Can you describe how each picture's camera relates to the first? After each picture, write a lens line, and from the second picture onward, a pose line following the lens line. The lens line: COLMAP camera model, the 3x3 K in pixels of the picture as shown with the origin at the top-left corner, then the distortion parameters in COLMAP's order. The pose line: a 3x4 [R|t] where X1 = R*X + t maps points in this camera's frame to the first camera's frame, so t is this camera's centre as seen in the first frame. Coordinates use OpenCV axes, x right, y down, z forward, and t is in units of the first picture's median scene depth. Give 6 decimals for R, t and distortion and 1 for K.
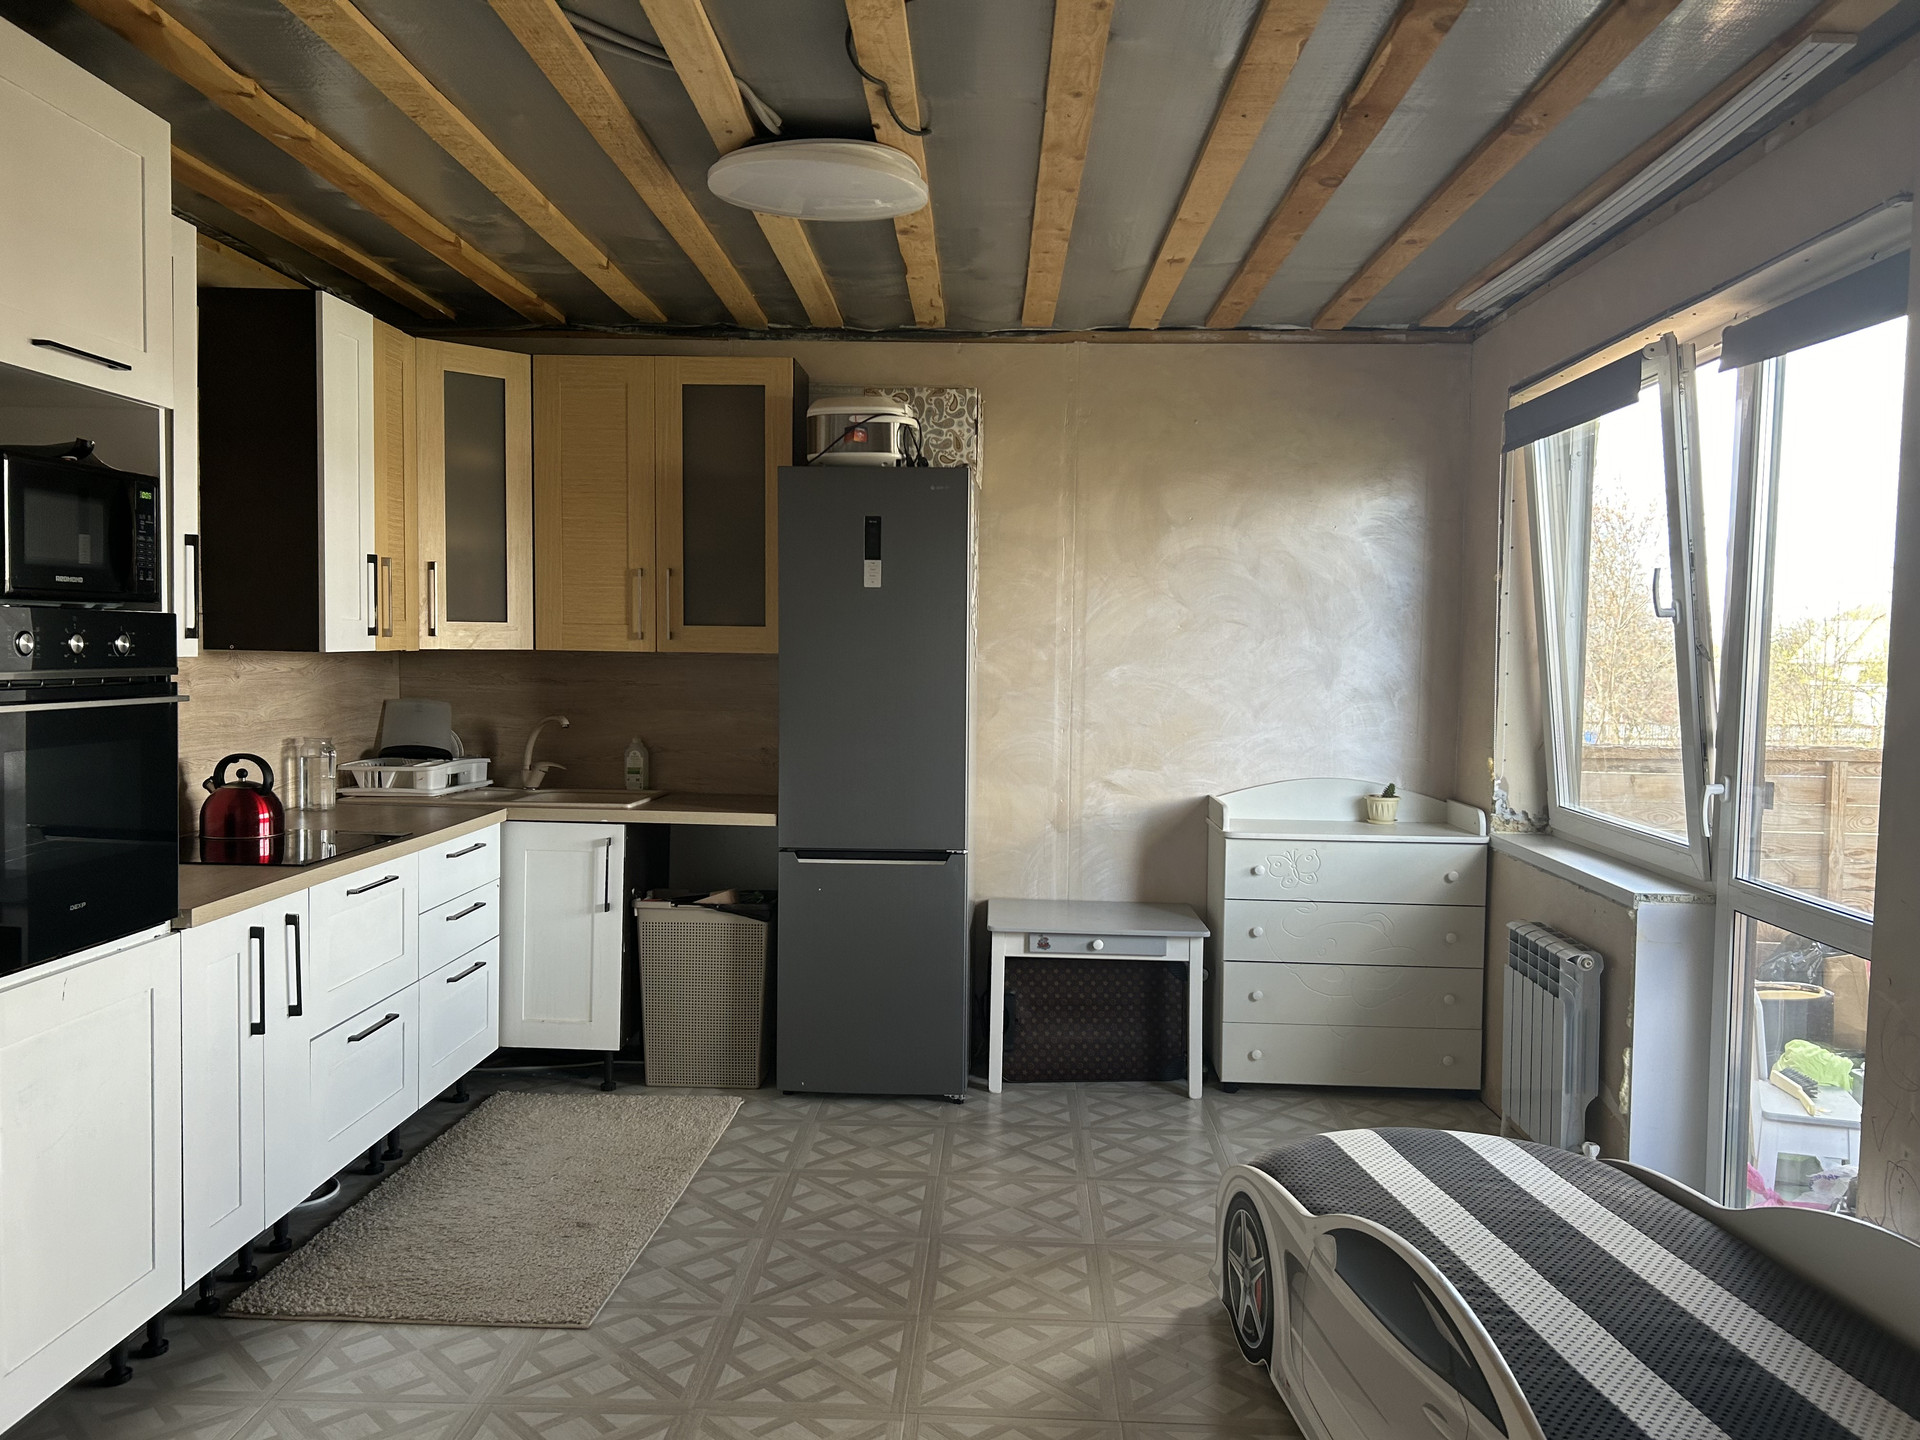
lens RADIAL K [[1436.9, 0, 964.3], [0, 1436.9, 714.1], [0, 0, 1]] dist [0.043818, -0.049119]
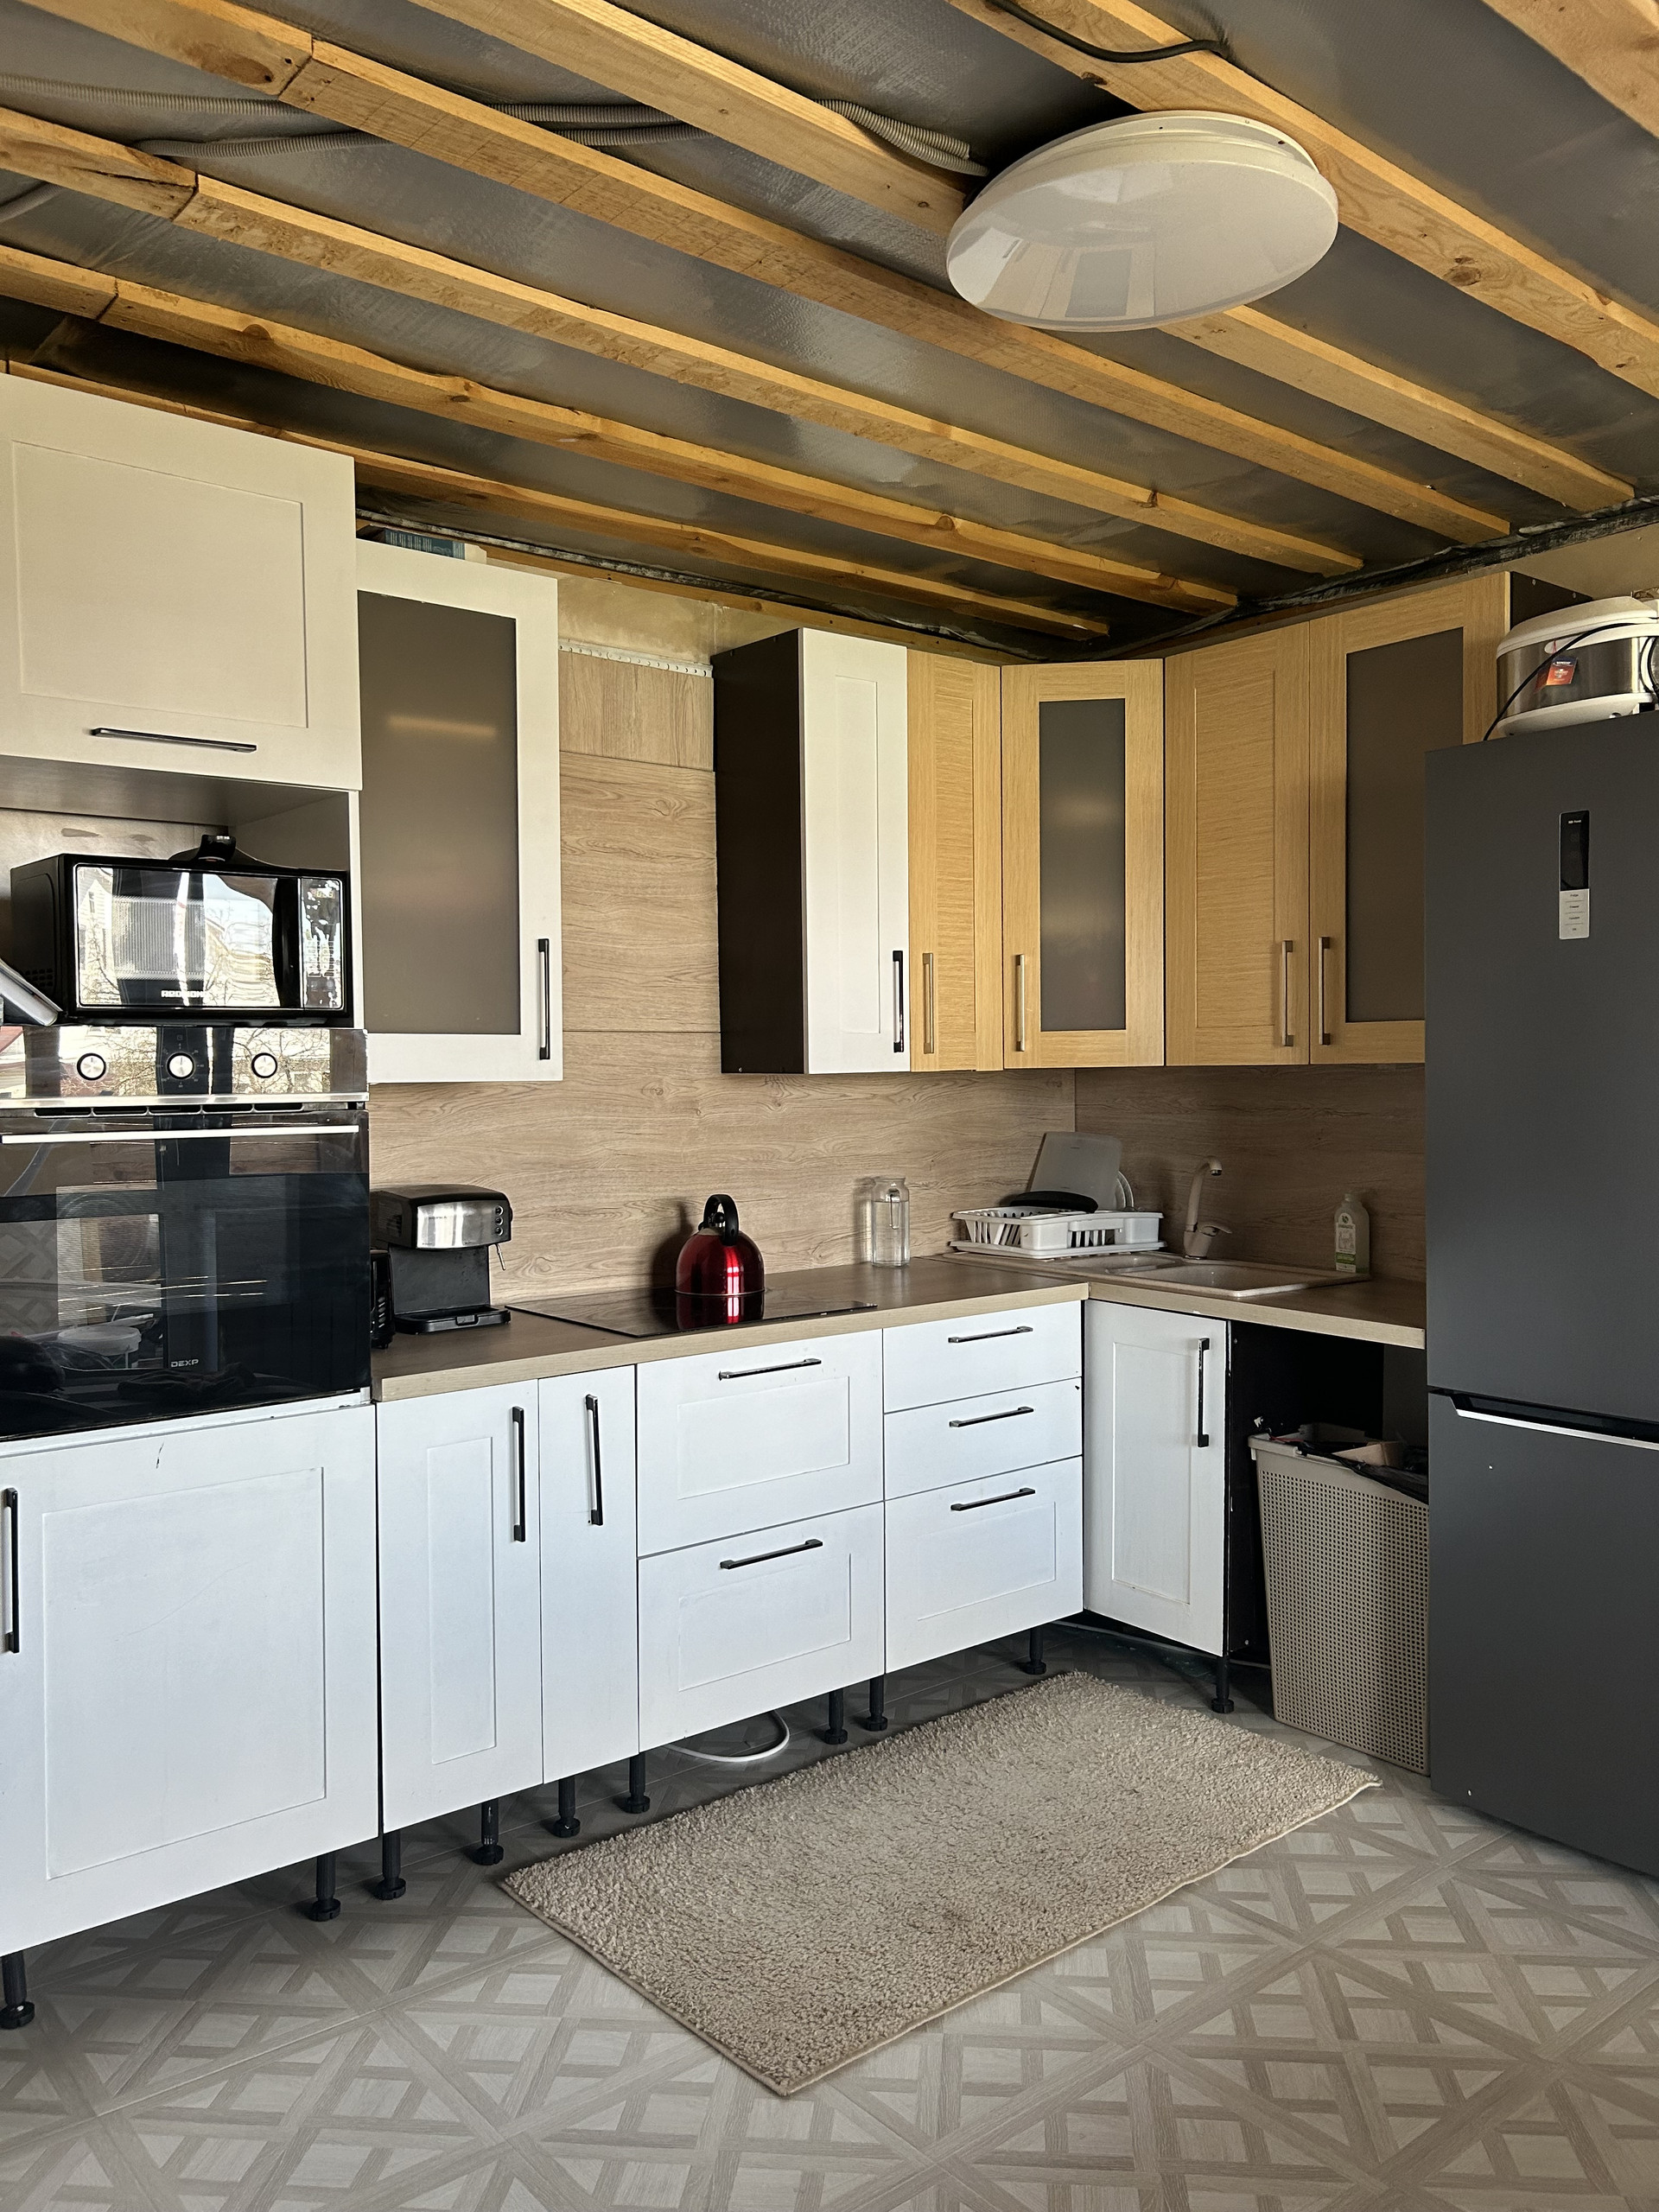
lens RADIAL K [[1655.5, 0, 831.9], [0, 1655.5, 1109.7], [0, 0, 1]] dist [0.043818, -0.049119]
pose [[0.656975, -0.000677, -0.753912, 0.229058], [-0.016956, 0.999733, -0.015673, -0.006866], [0.753722, 0.023079, 0.656788, 0.348087]]
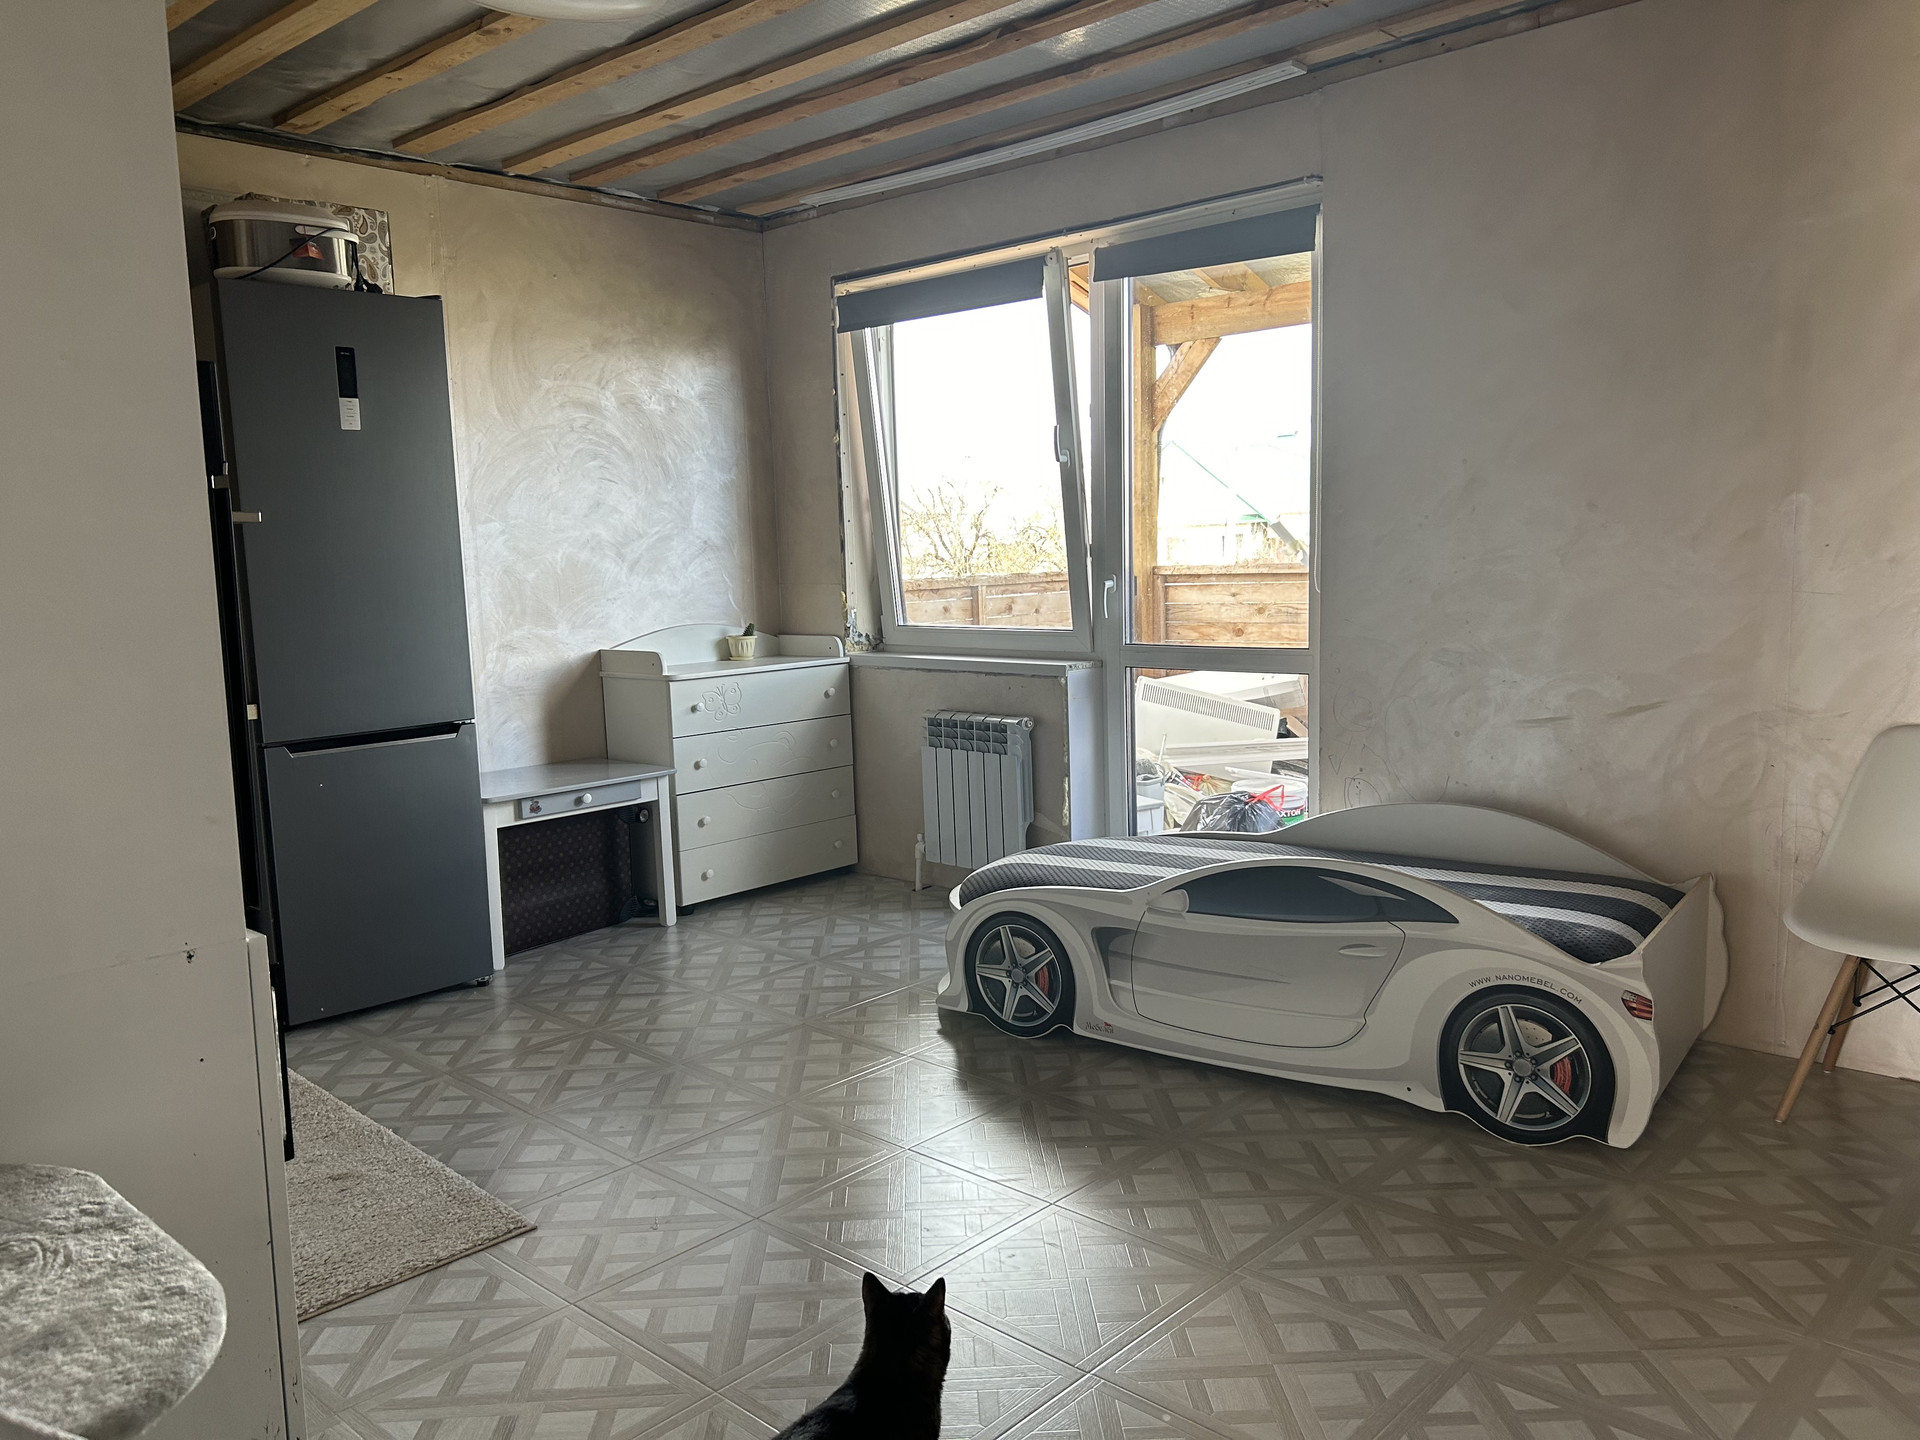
lens RADIAL K [[1436.9, 0, 976.0], [0, 1436.9, 716.7], [0, 0, 1]] dist [0.043818, -0.049119]
pose [[0.651789, -0.122772, 0.748397, -0.481938], [0.075833, 0.992415, 0.096759, 0.027086], [-0.754600, -0.006314, 0.656155, 0.133437]]
